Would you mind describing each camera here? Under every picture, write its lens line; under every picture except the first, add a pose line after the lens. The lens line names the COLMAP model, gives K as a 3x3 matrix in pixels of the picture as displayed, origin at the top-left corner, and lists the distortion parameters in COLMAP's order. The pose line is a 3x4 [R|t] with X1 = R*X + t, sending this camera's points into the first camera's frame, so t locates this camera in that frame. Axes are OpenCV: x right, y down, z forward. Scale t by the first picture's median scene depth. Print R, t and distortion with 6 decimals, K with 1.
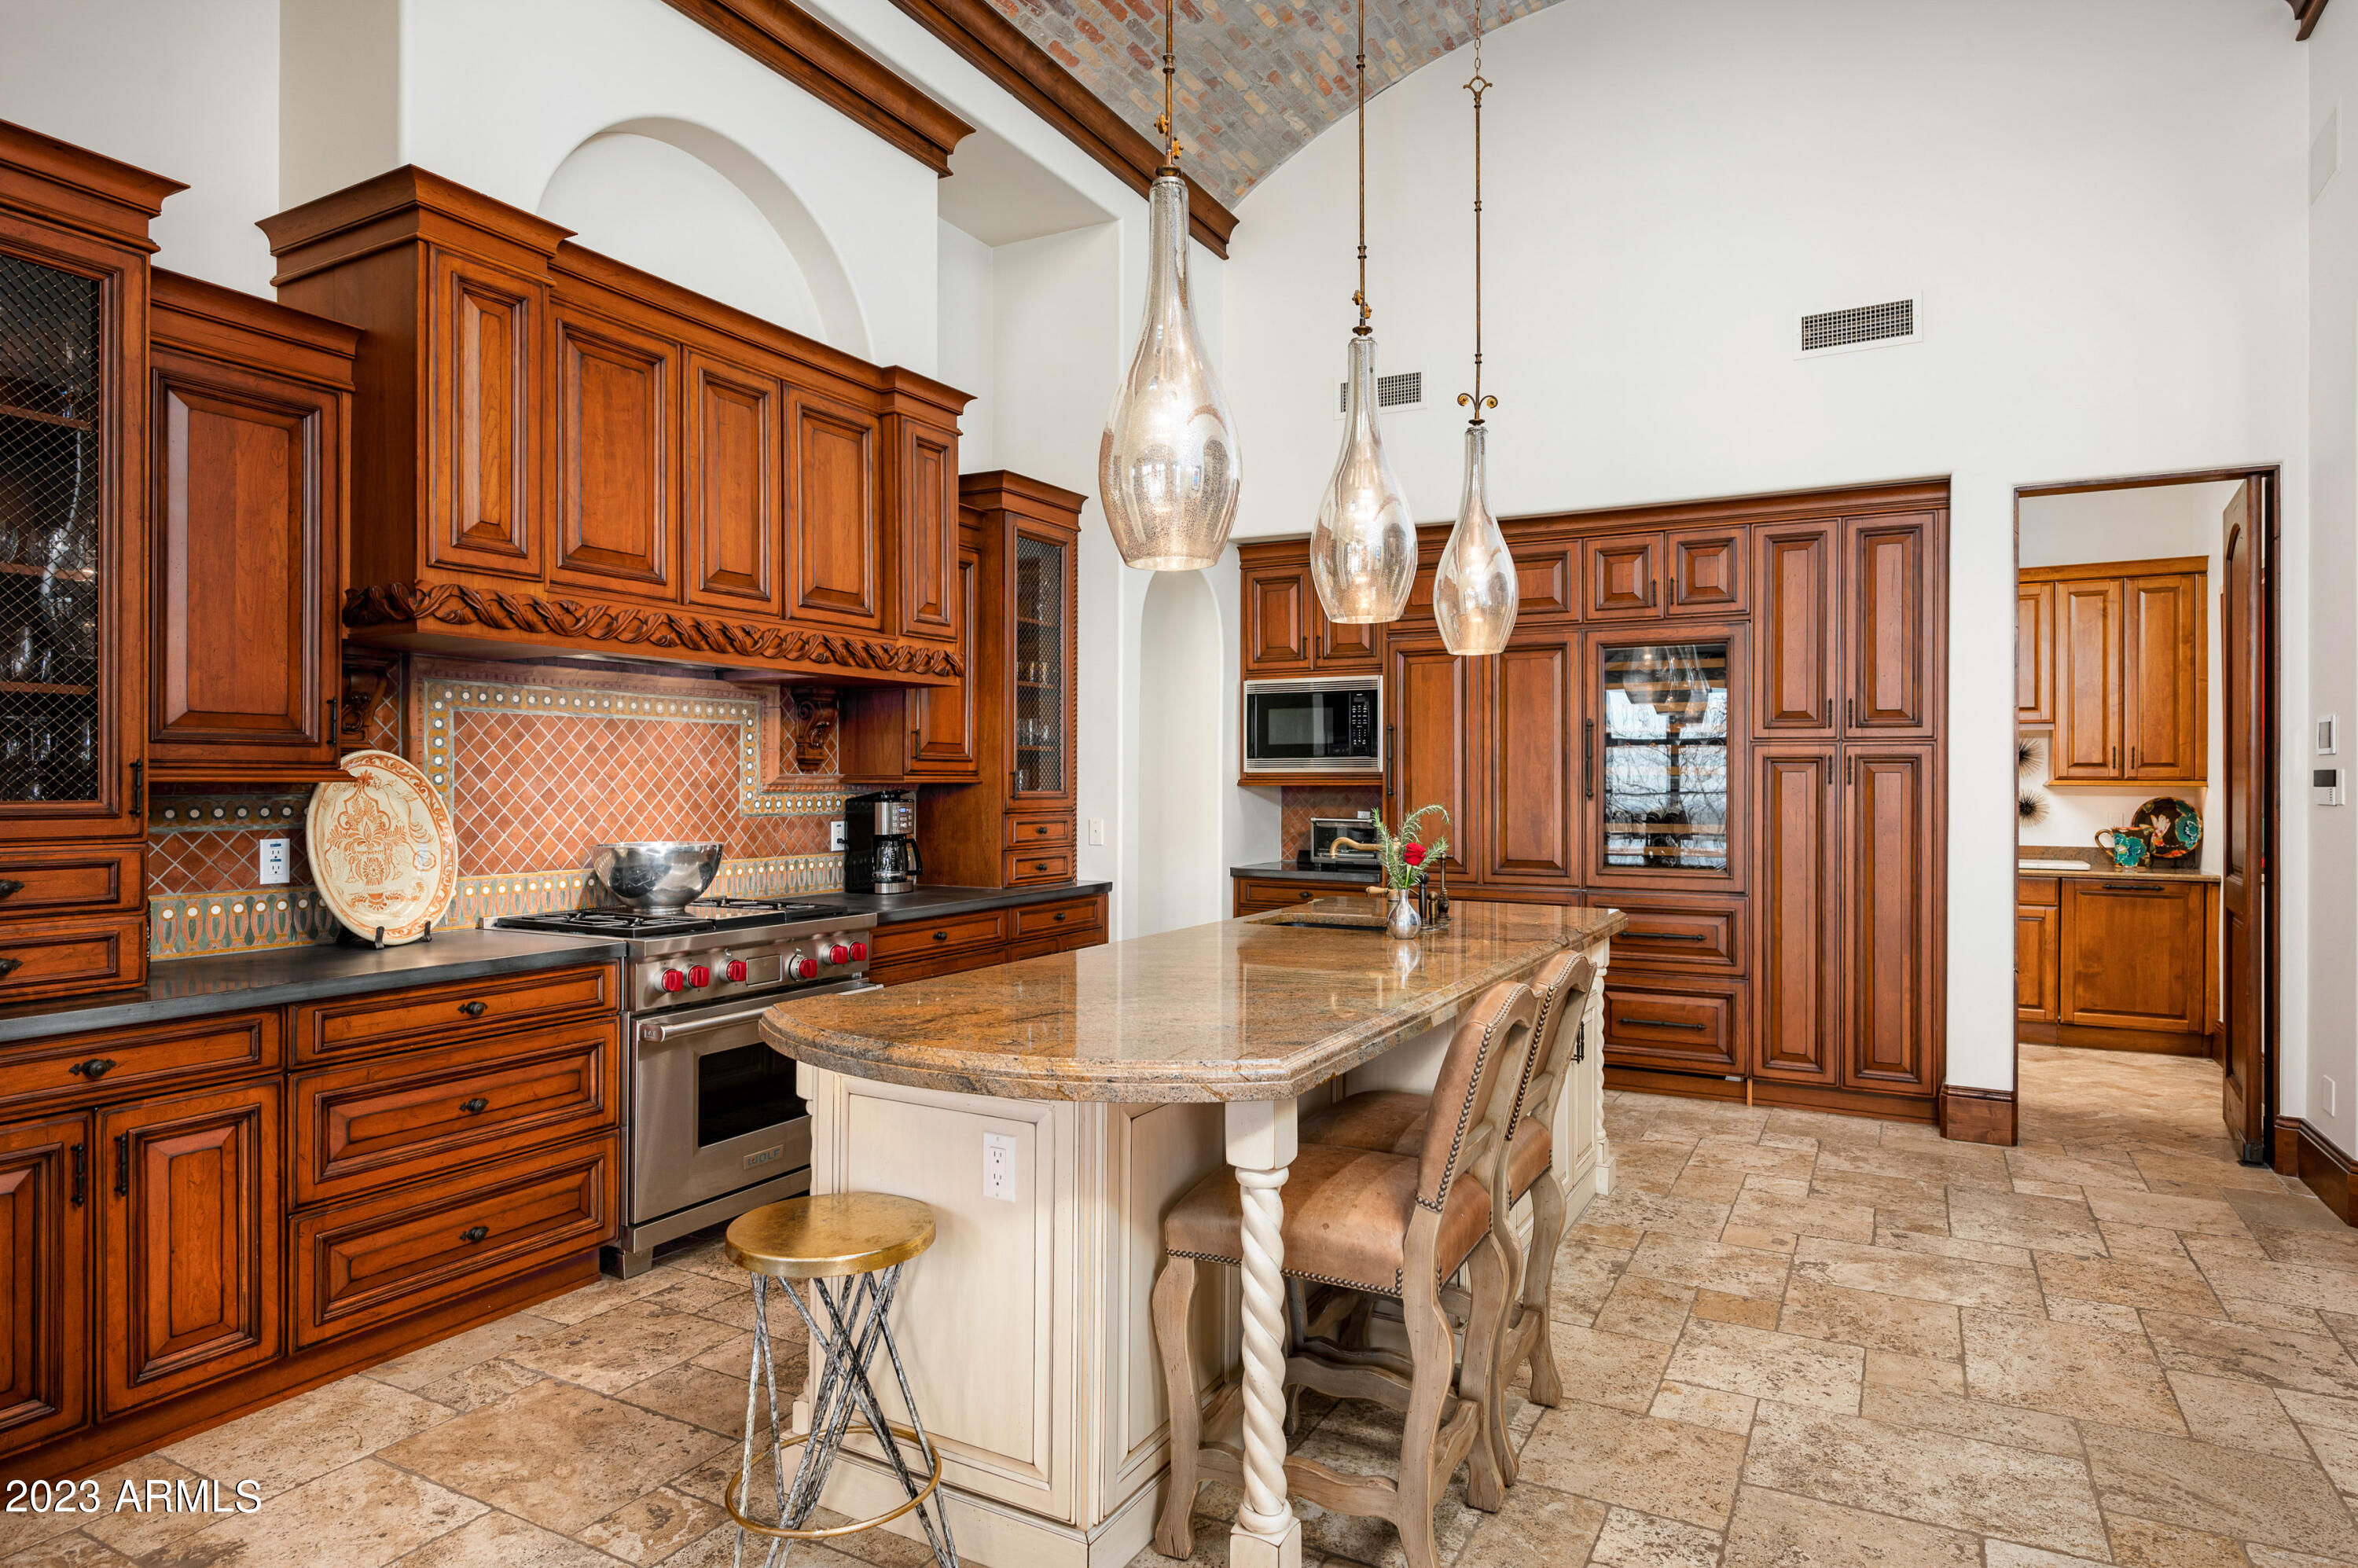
lens RADIAL K [[1270.0, 0, 1161.5], [0, 1270.0, 800.5], [0, 0, 1]] dist [-0.013086, 0.011535]
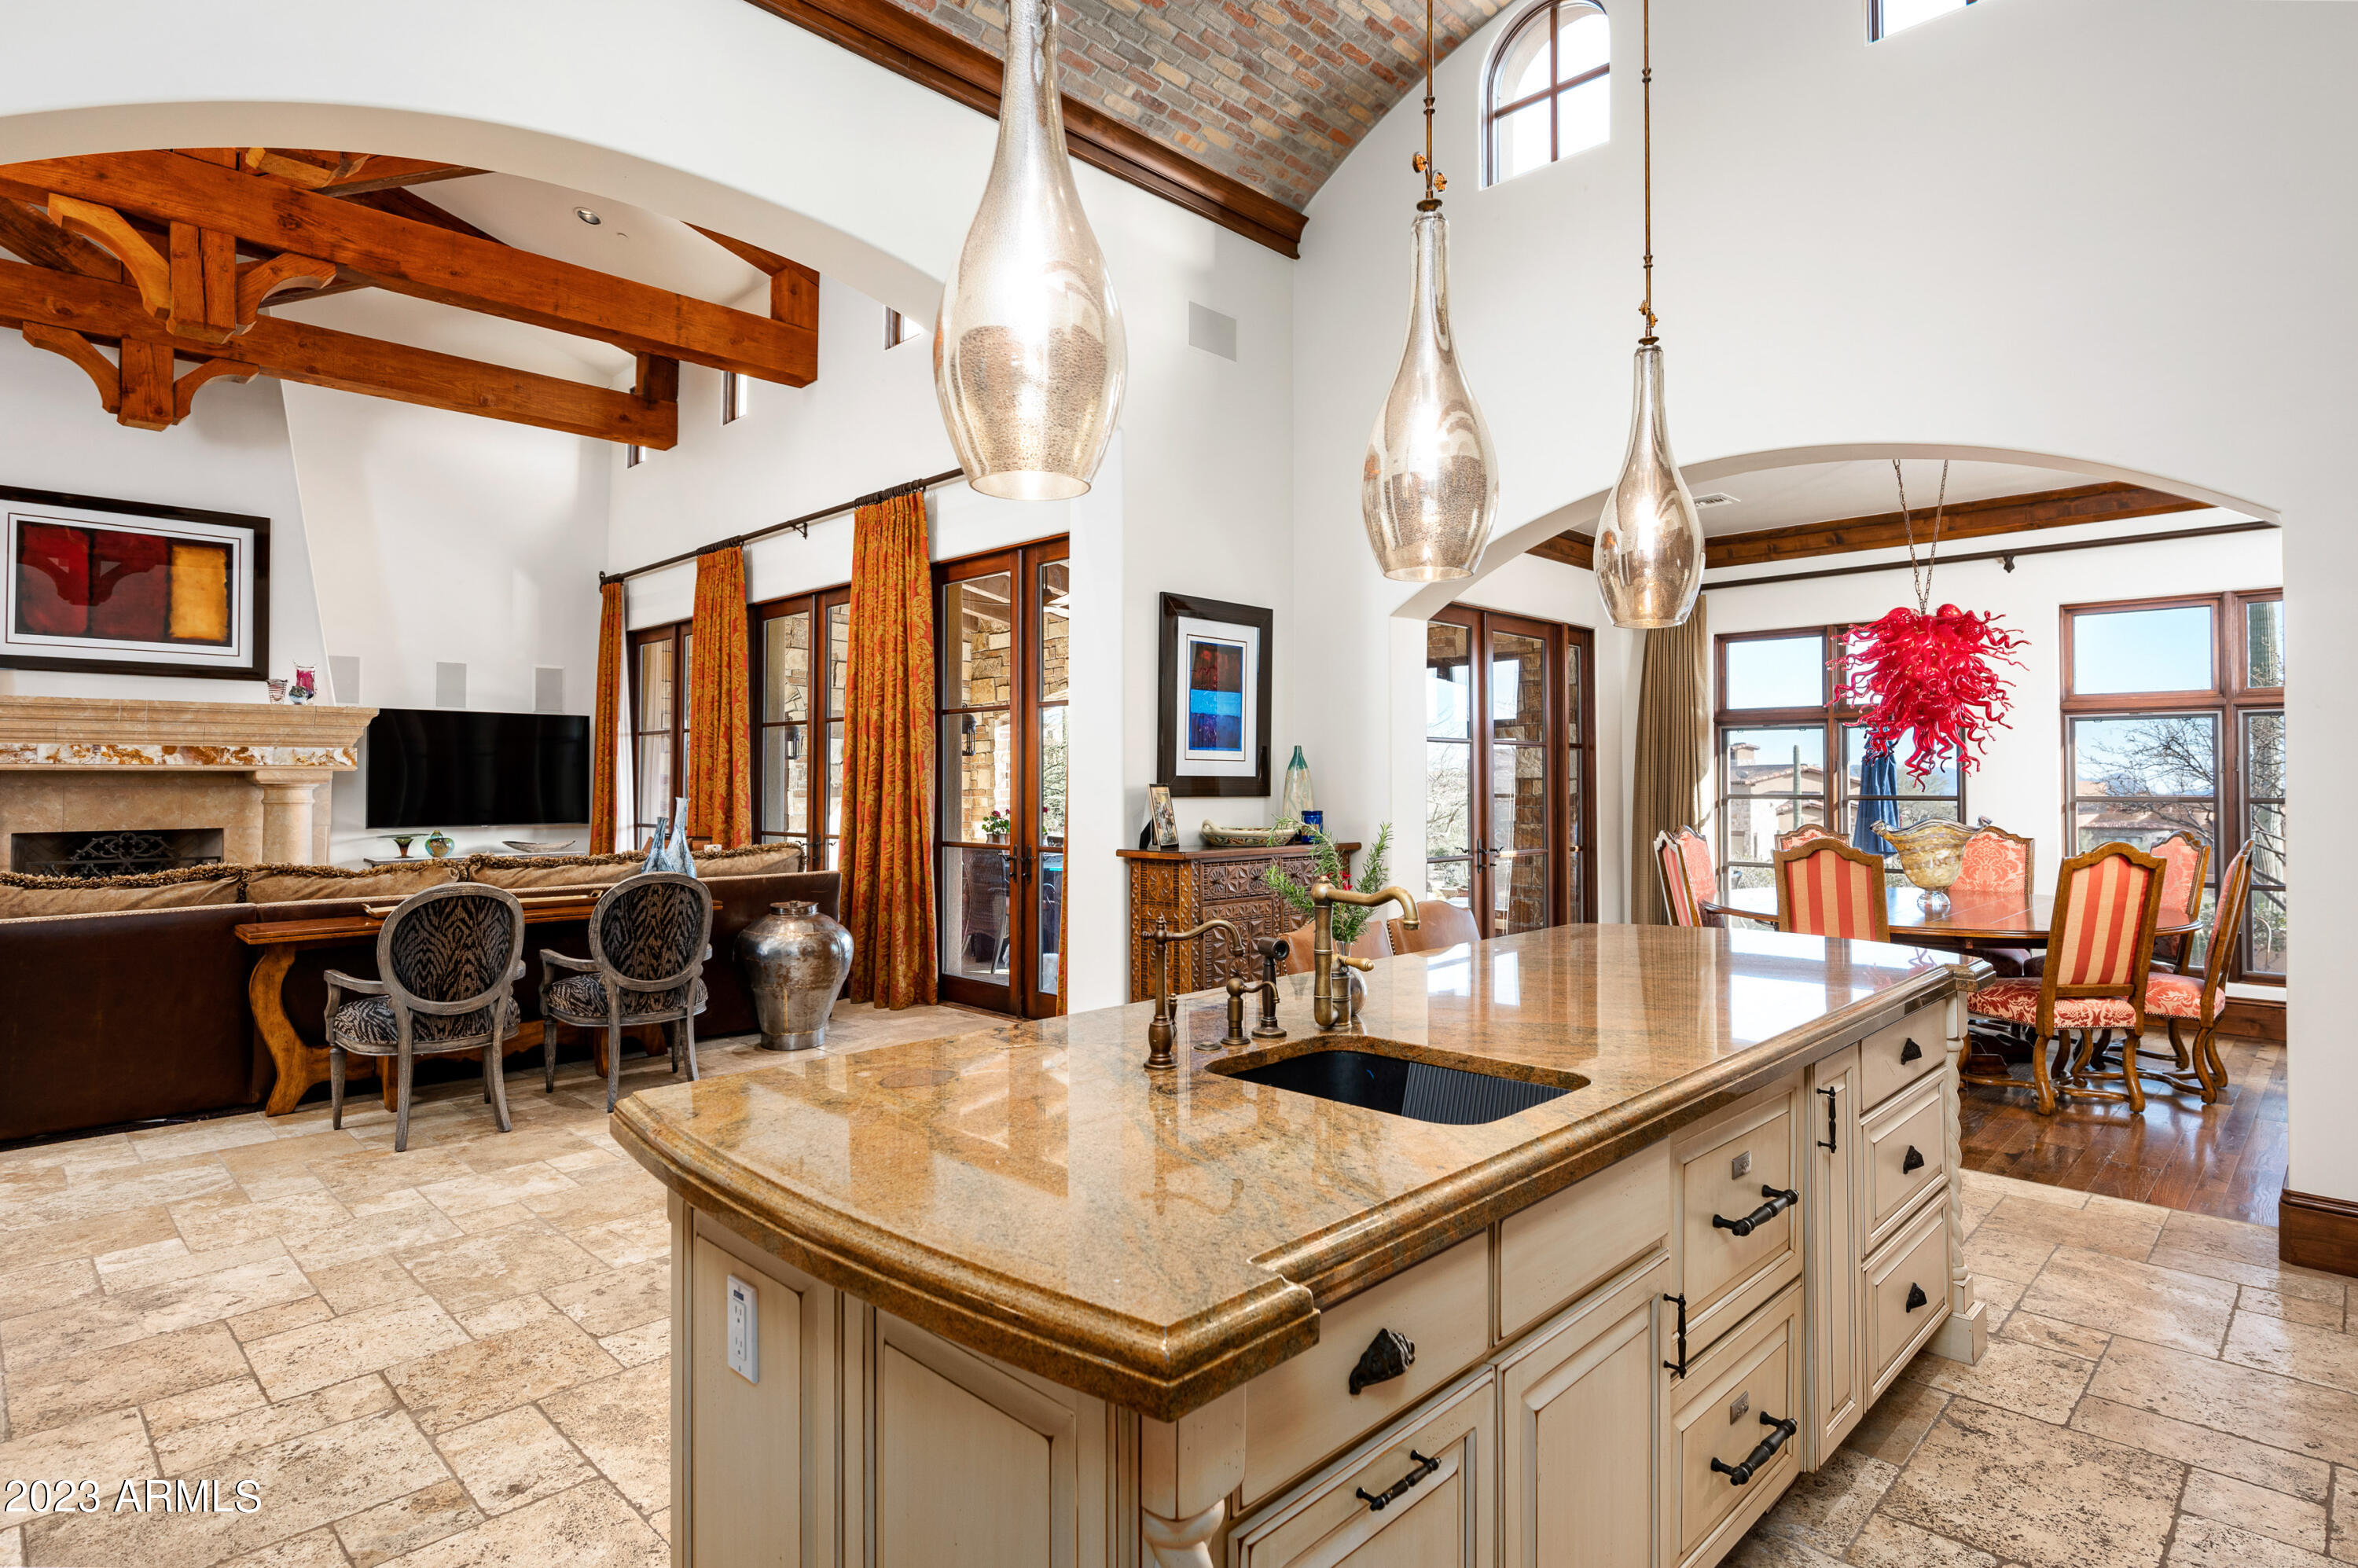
lens RADIAL K [[1223.1, 0, 1179.3], [0, 1223.1, 755.8], [0, 0, 1]] dist [-0.000734, 0.000900]
pose [[-0.963837, 0.003614, 0.266468, 0.077795], [0.002778, 0.999990, -0.003516, -0.023800], [-0.266478, -0.002649, -0.963837, 1.329669]]
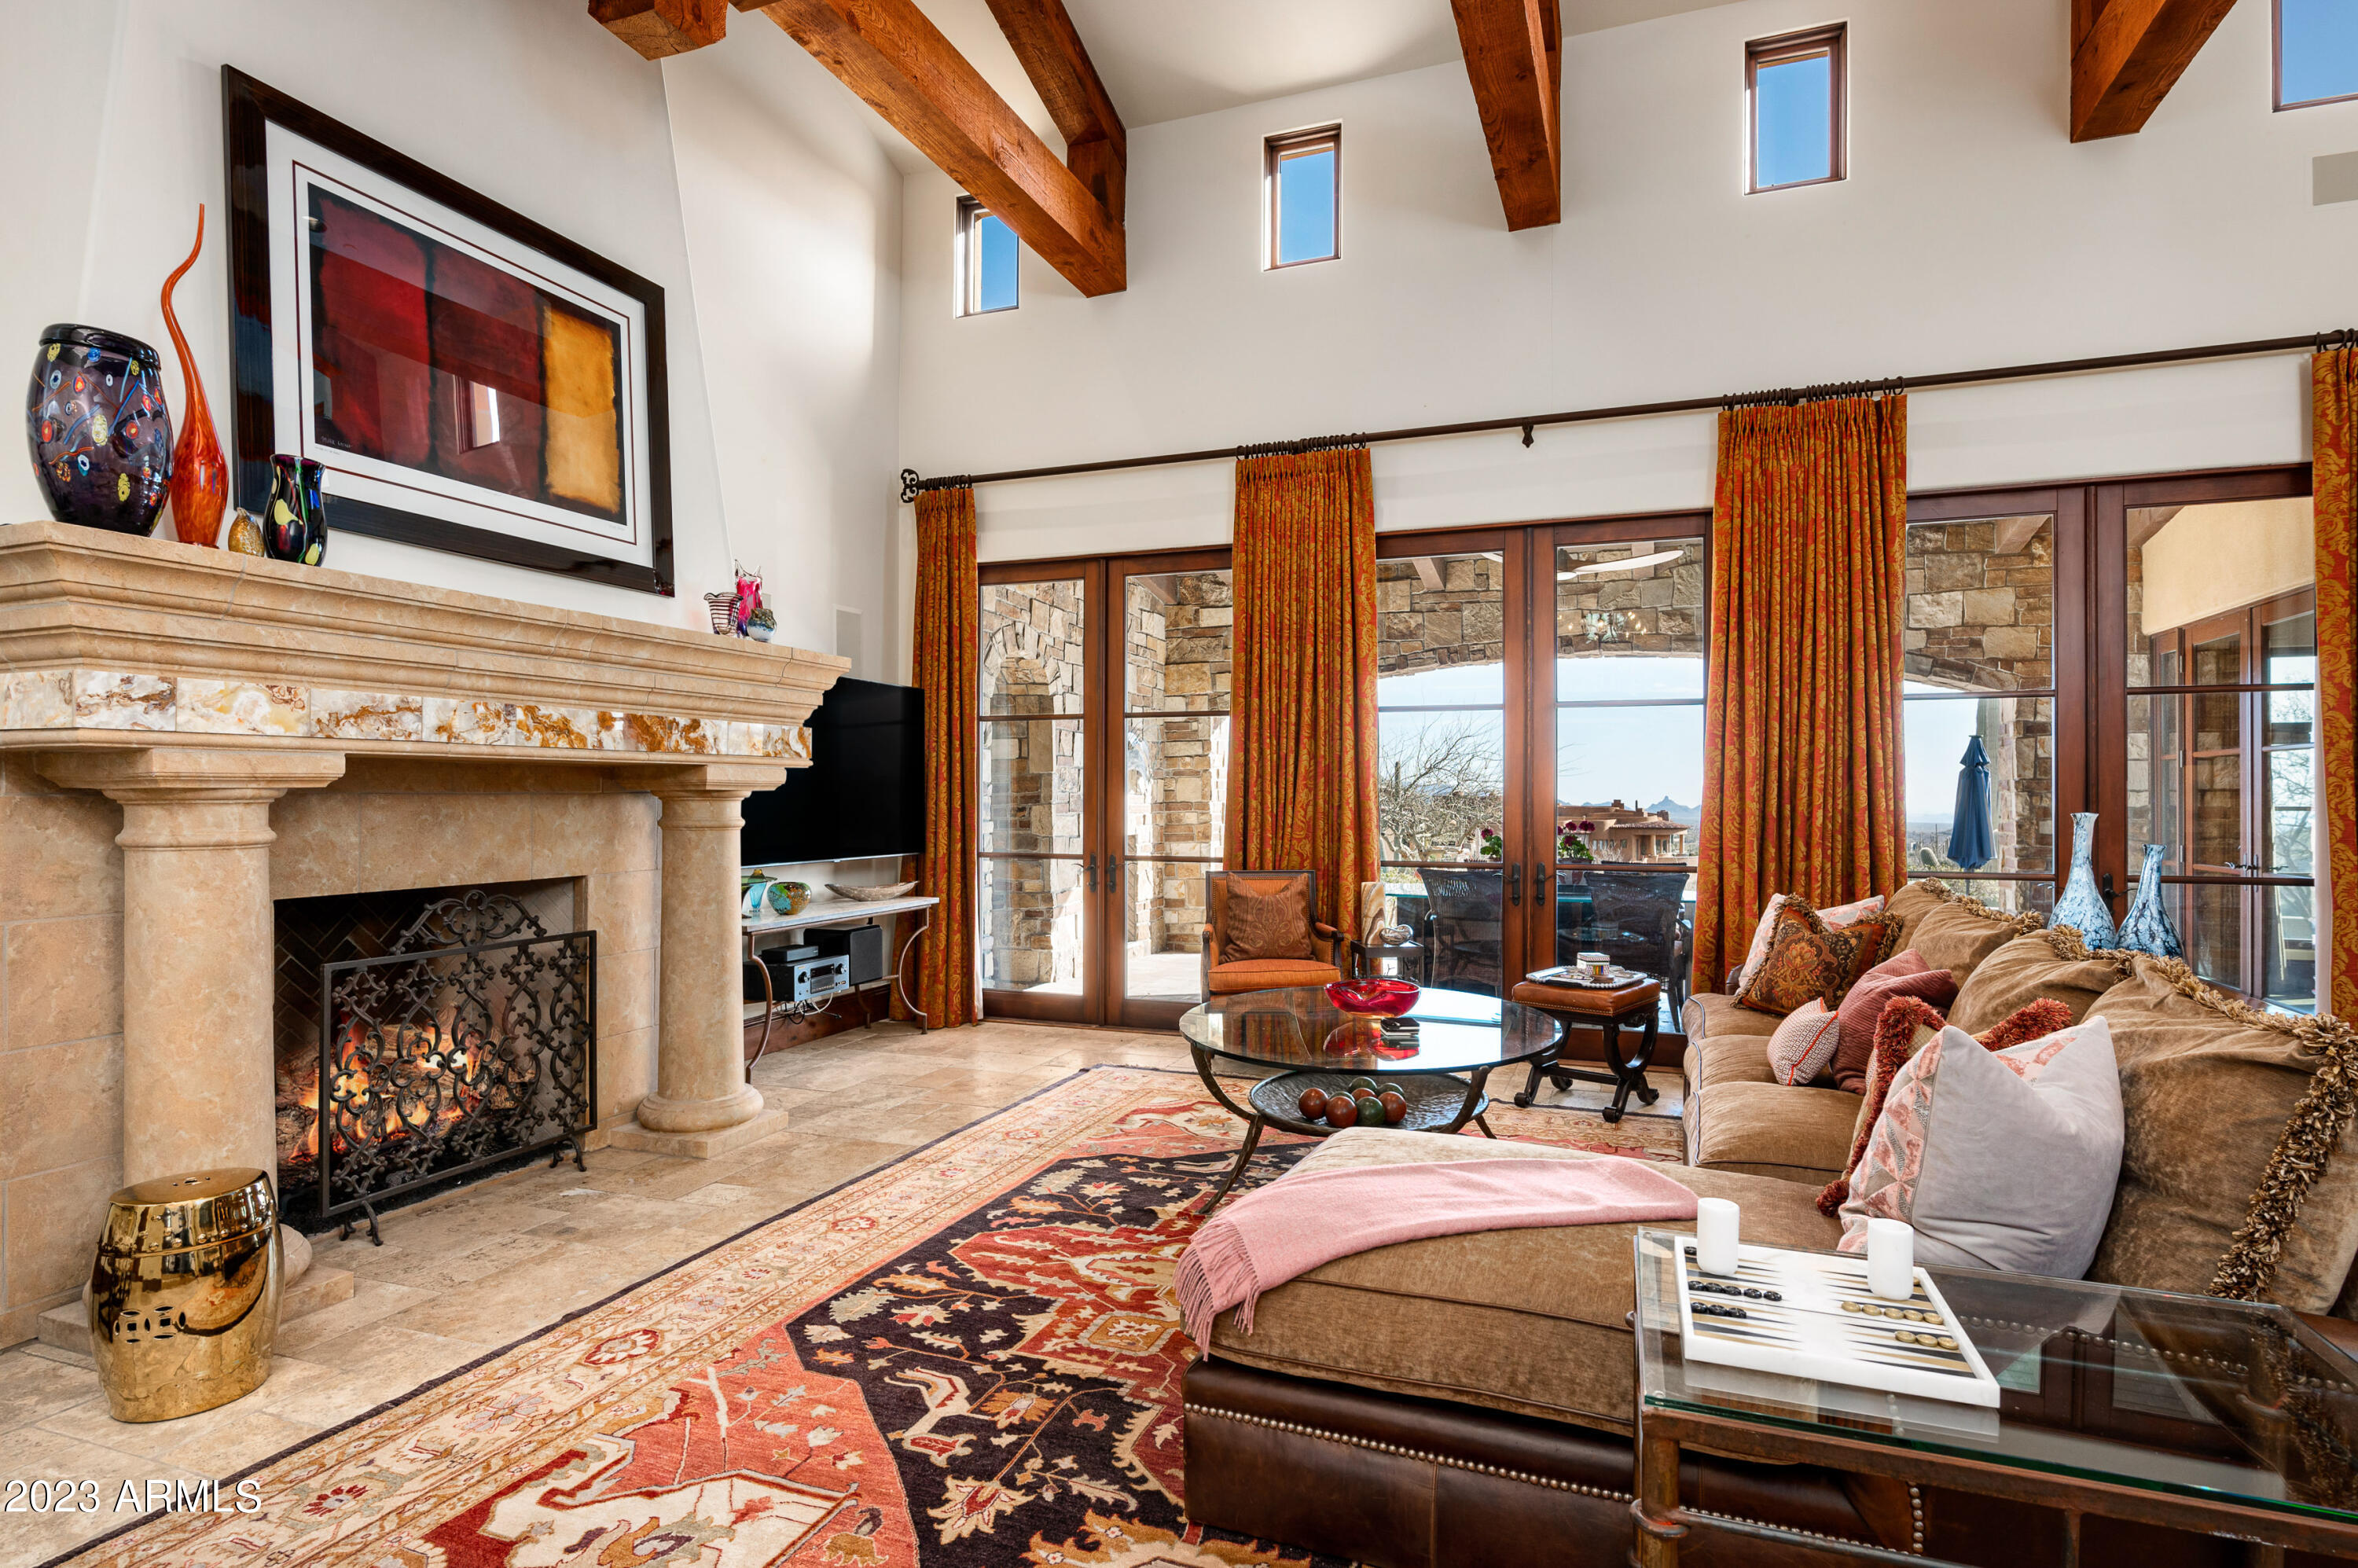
lens RADIAL K [[1223.1, 0, 1187.1], [0, 1223.1, 793.2], [0, 0, 1]] dist [-0.000734, 0.000900]
pose [[-0.988652, -0.004685, -0.150150, 1.803763], [-0.006970, 0.999868, 0.014697, -0.005138], [0.150062, 0.015577, -0.988554, 0.908713]]
